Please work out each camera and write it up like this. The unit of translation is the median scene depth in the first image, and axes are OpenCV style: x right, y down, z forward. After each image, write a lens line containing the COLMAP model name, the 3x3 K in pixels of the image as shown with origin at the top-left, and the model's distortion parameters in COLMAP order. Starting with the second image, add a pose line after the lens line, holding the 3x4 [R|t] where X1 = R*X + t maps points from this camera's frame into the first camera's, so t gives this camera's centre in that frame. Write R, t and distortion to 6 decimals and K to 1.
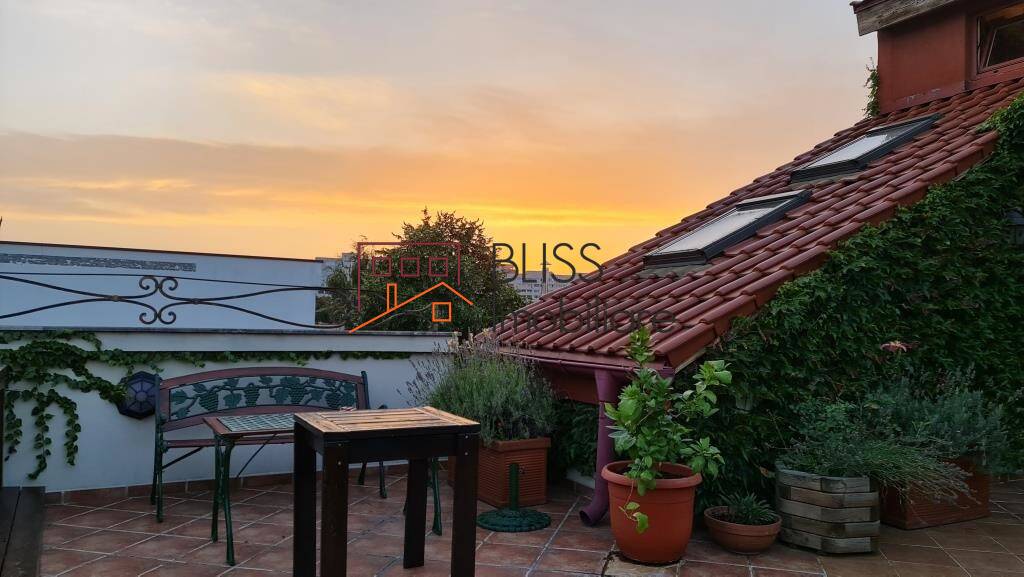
lens RADIAL K [[753.0, 0, 526.7], [0, 753.0, 296.9], [0, 0, 1]] dist [0.087699, -0.073772]
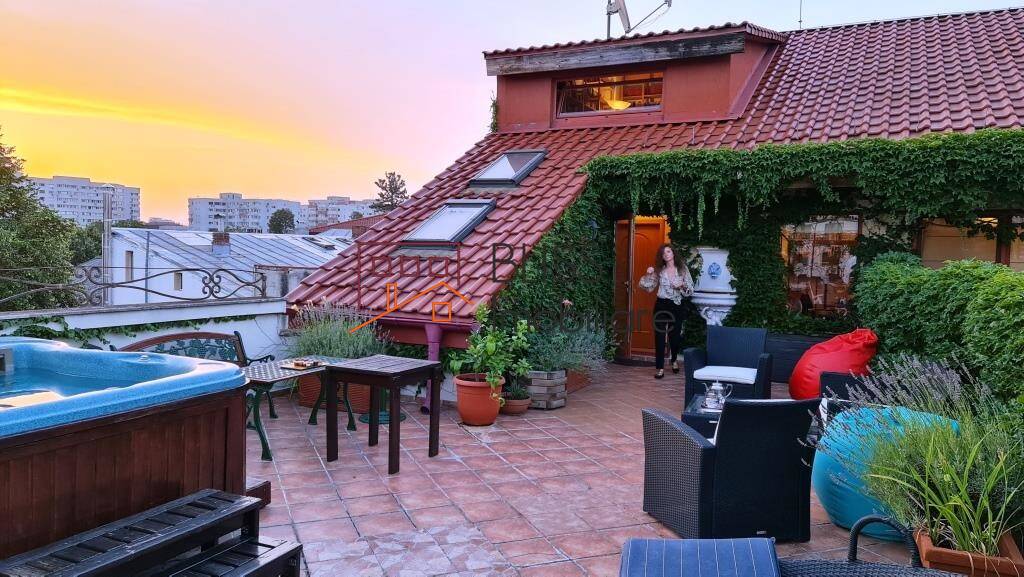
lens RADIAL K [[753.0, 0, 509.8], [0, 753.0, 283.6], [0, 0, 1]] dist [0.087699, -0.073772]
pose [[0.822307, -0.027931, 0.568358, -0.668436], [-0.027980, 0.995602, 0.089408, -0.139743], [-0.568355, -0.089424, 0.817909, -0.444279]]
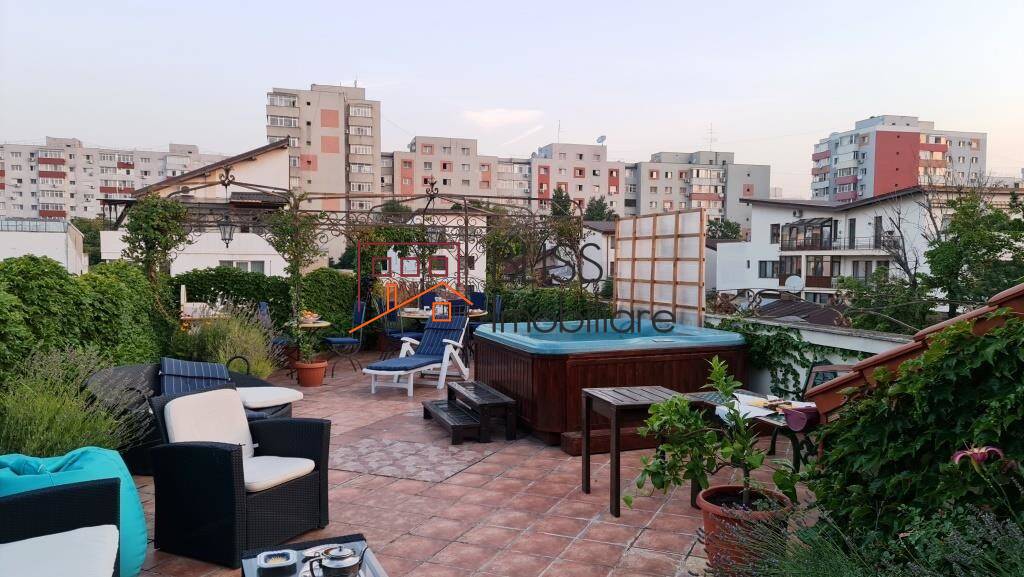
lens RADIAL K [[753.0, 0, 519.3], [0, 753.0, 289.8], [0, 0, 1]] dist [0.087699, -0.073772]
pose [[-0.184203, 0.021283, -0.982658, 1.019556], [0.026238, 0.999516, 0.016730, -0.071866], [0.982538, -0.022701, -0.184672, 0.723431]]
